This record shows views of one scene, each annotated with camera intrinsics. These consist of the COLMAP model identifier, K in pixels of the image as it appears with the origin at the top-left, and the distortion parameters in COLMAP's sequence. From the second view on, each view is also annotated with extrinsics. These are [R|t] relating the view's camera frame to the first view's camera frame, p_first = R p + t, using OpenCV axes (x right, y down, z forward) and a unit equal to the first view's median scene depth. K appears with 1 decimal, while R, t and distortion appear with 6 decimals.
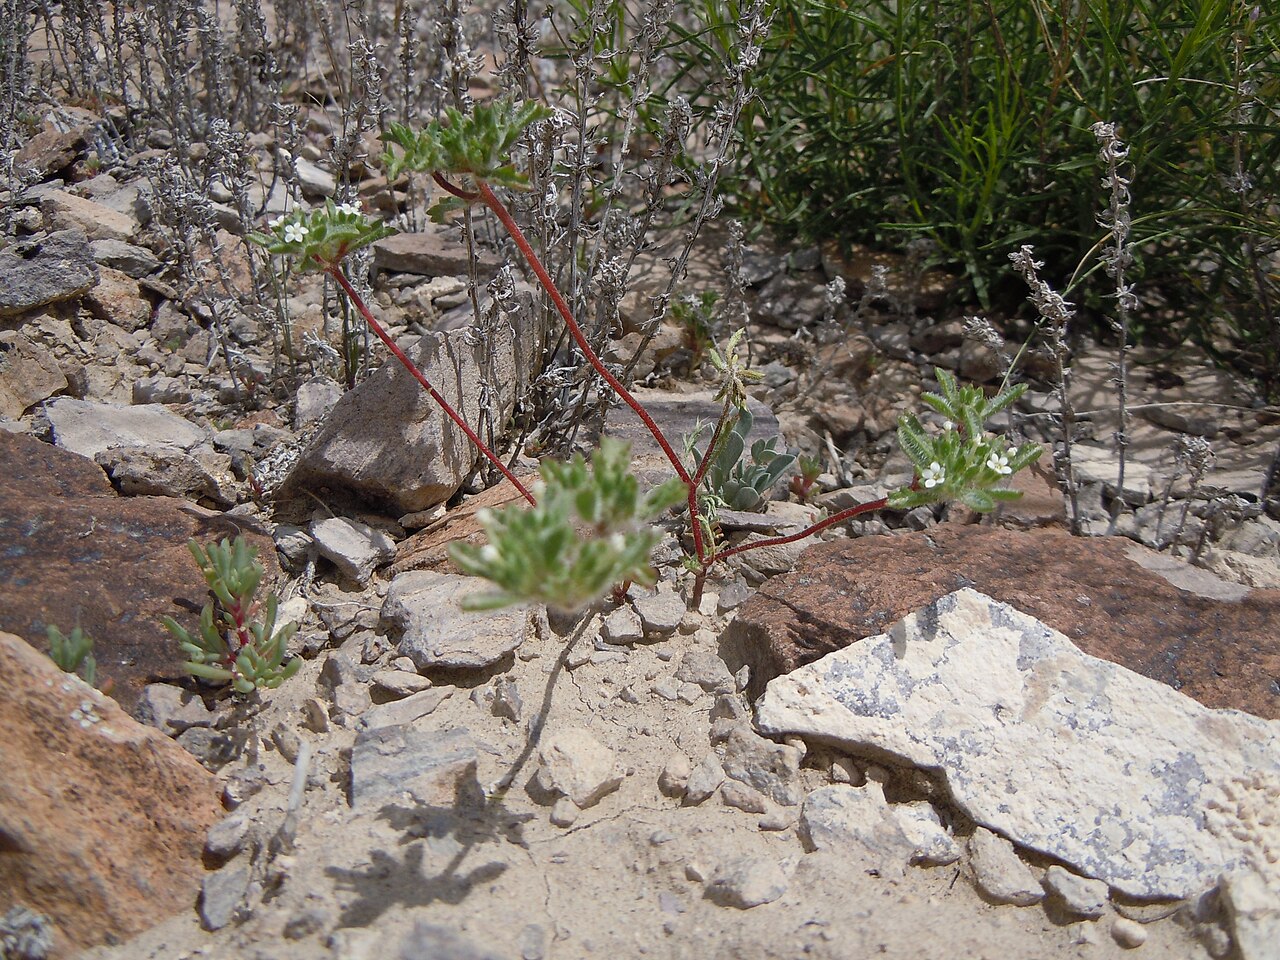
lens RADIAL K [[1159.5, 0, 640.0], [0, 1159.5, 480.0], [0, 0, 1]] dist [0.046972, -0.007178]
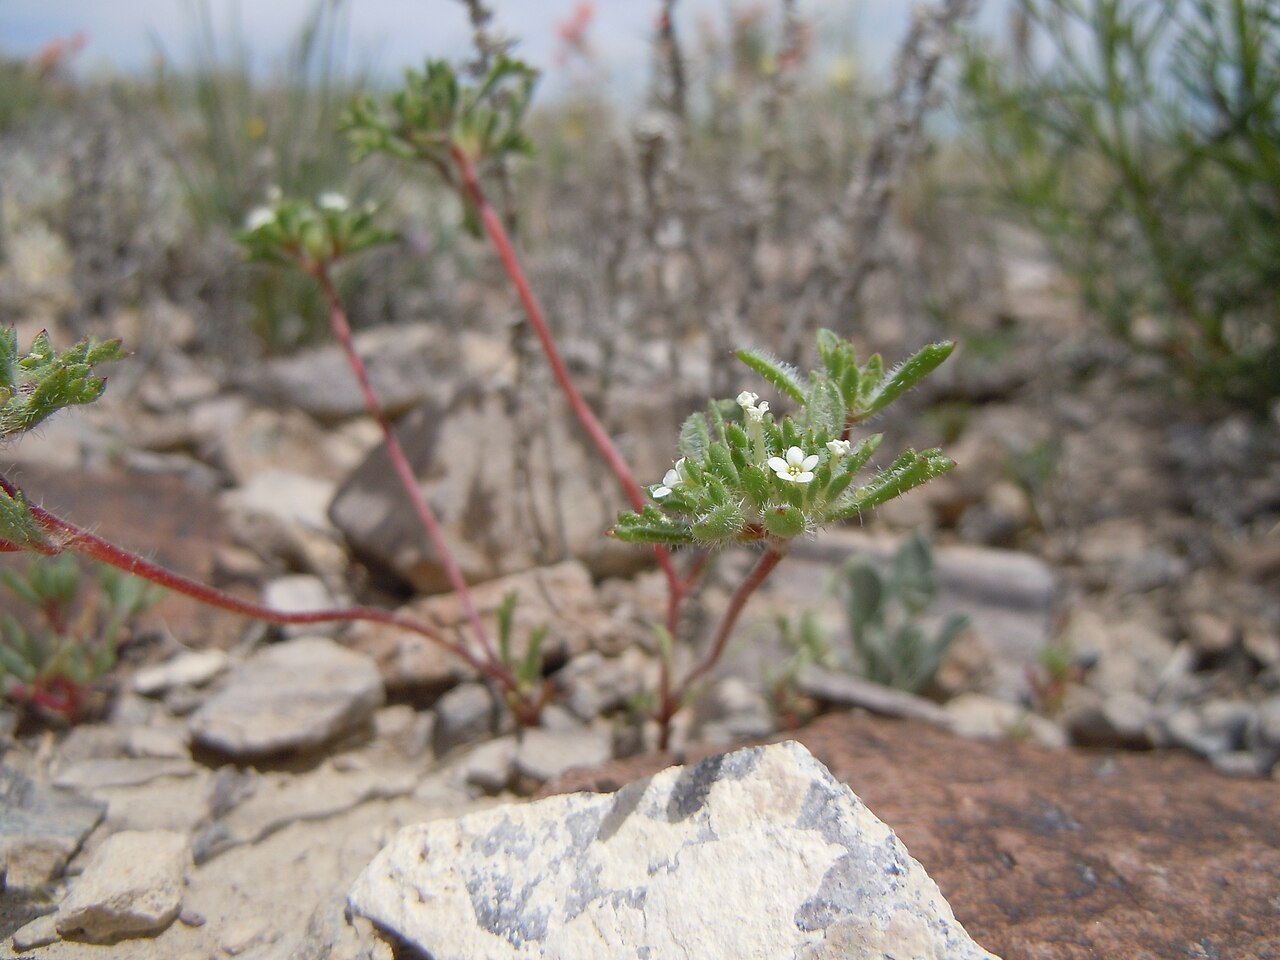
lens RADIAL K [[1159.5, 0, 640.0], [0, 1159.5, 480.0], [0, 0, 1]] dist [0.046972, -0.007178]
pose [[0.839590, 0.072459, -0.538366, 0.370421], [-0.196648, 0.964388, -0.176878, 0.065205], [0.506377, 0.254374, 0.823939, 0.408456]]
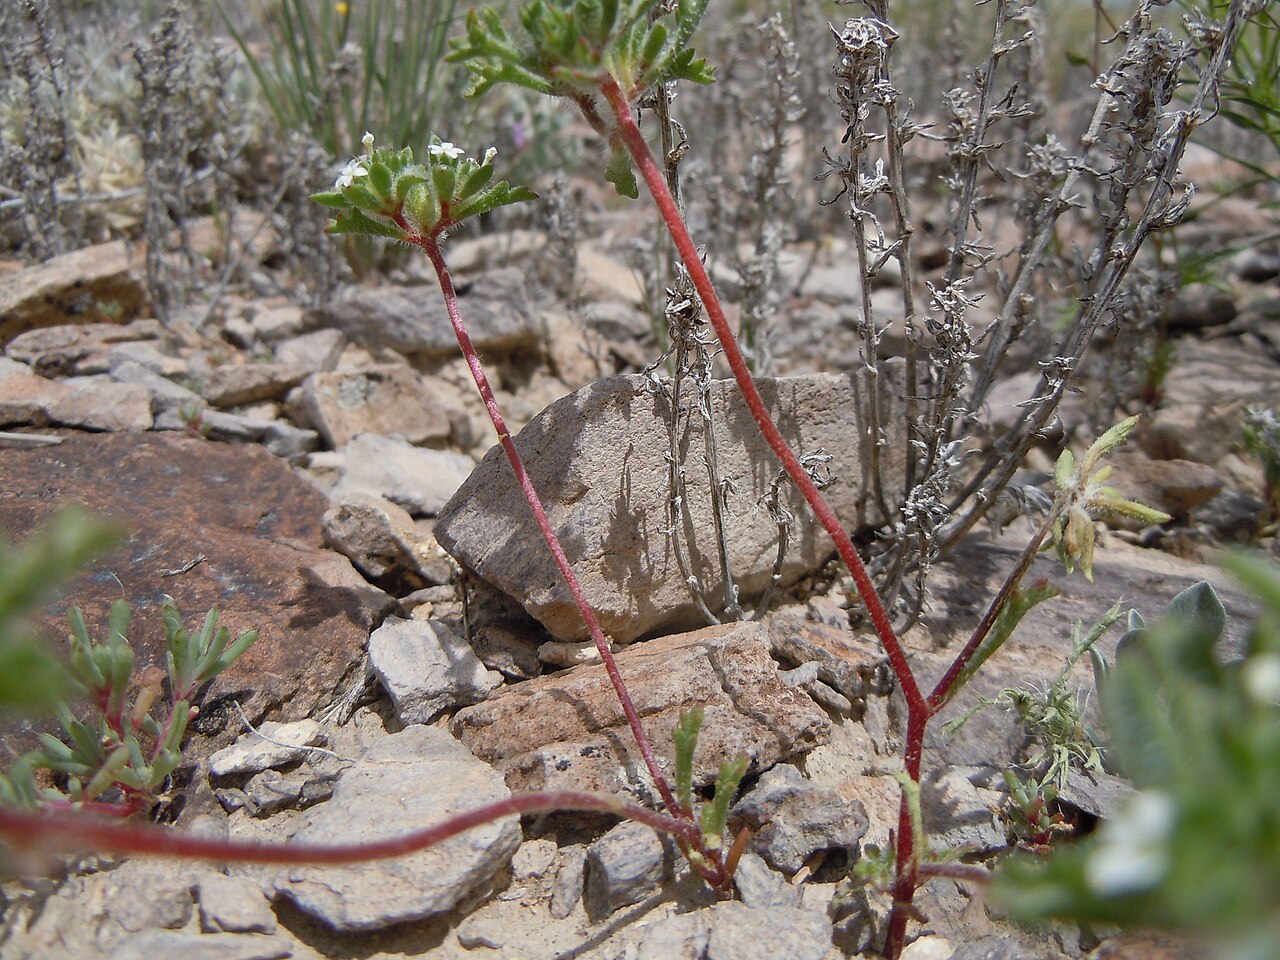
lens RADIAL K [[1159.5, 0, 640.0], [0, 1159.5, 480.0], [0, 0, 1]] dist [0.046972, -0.007178]
pose [[0.797901, 0.138433, -0.586678, 0.217602], [-0.210251, 0.976063, -0.055636, -0.035152], [0.564933, 0.167741, 0.807907, 0.505251]]
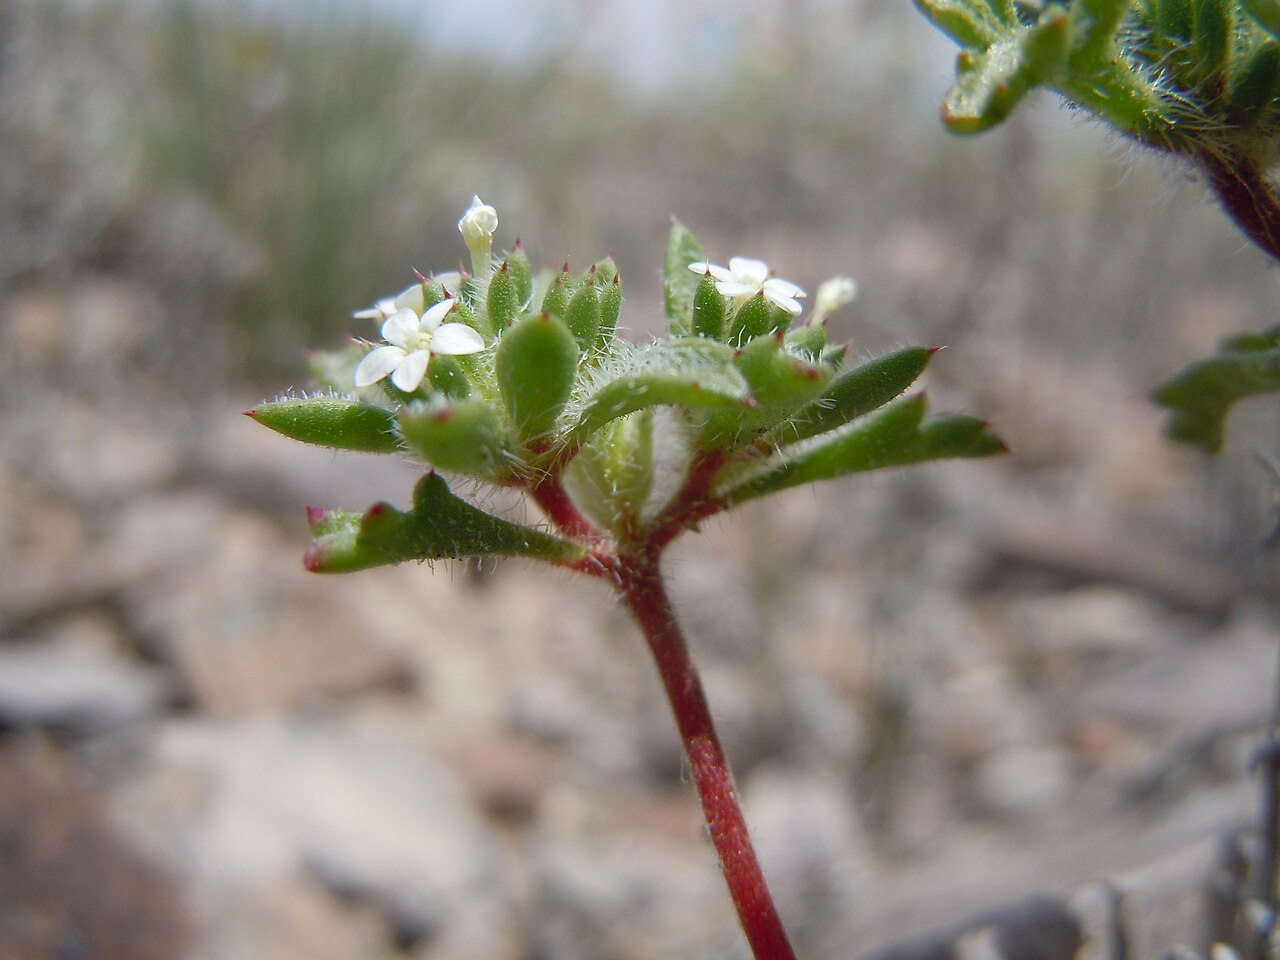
lens RADIAL K [[1159.5, 0, 640.0], [0, 1159.5, 480.0], [0, 0, 1]] dist [0.046972, -0.007178]
pose [[0.853406, 0.135694, -0.503274, -0.155714], [-0.246588, 0.955746, -0.160449, -0.151539], [0.459230, 0.261030, 0.849100, 0.754572]]
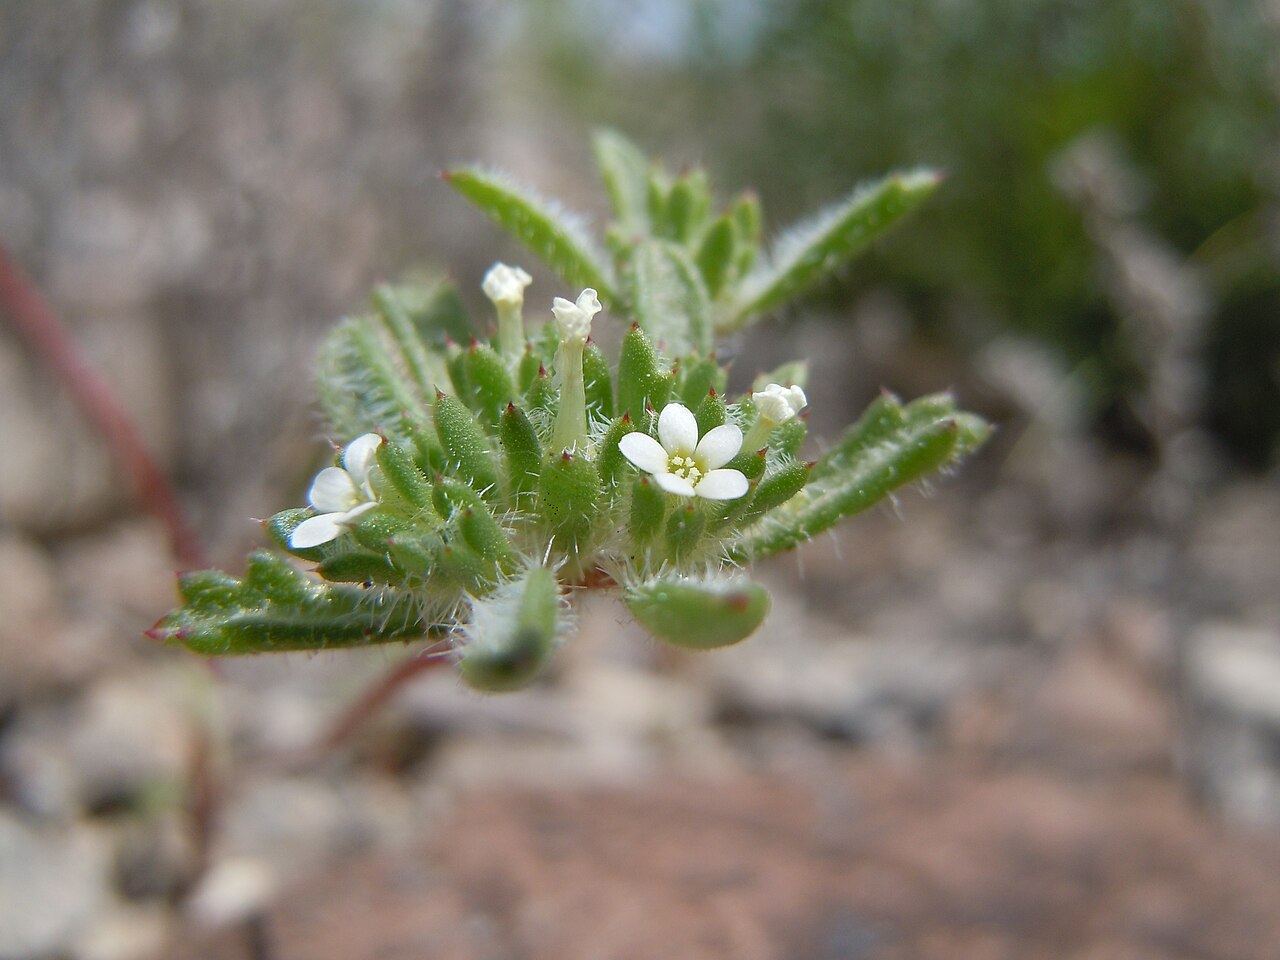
lens RADIAL K [[1159.5, 0, 640.0], [0, 1159.5, 480.0], [0, 0, 1]] dist [0.046972, -0.007178]
pose [[0.989829, 0.051267, -0.132706, 0.234063], [-0.073618, 0.982788, -0.169435, 0.016820], [0.121736, 0.177481, 0.976566, 0.584935]]
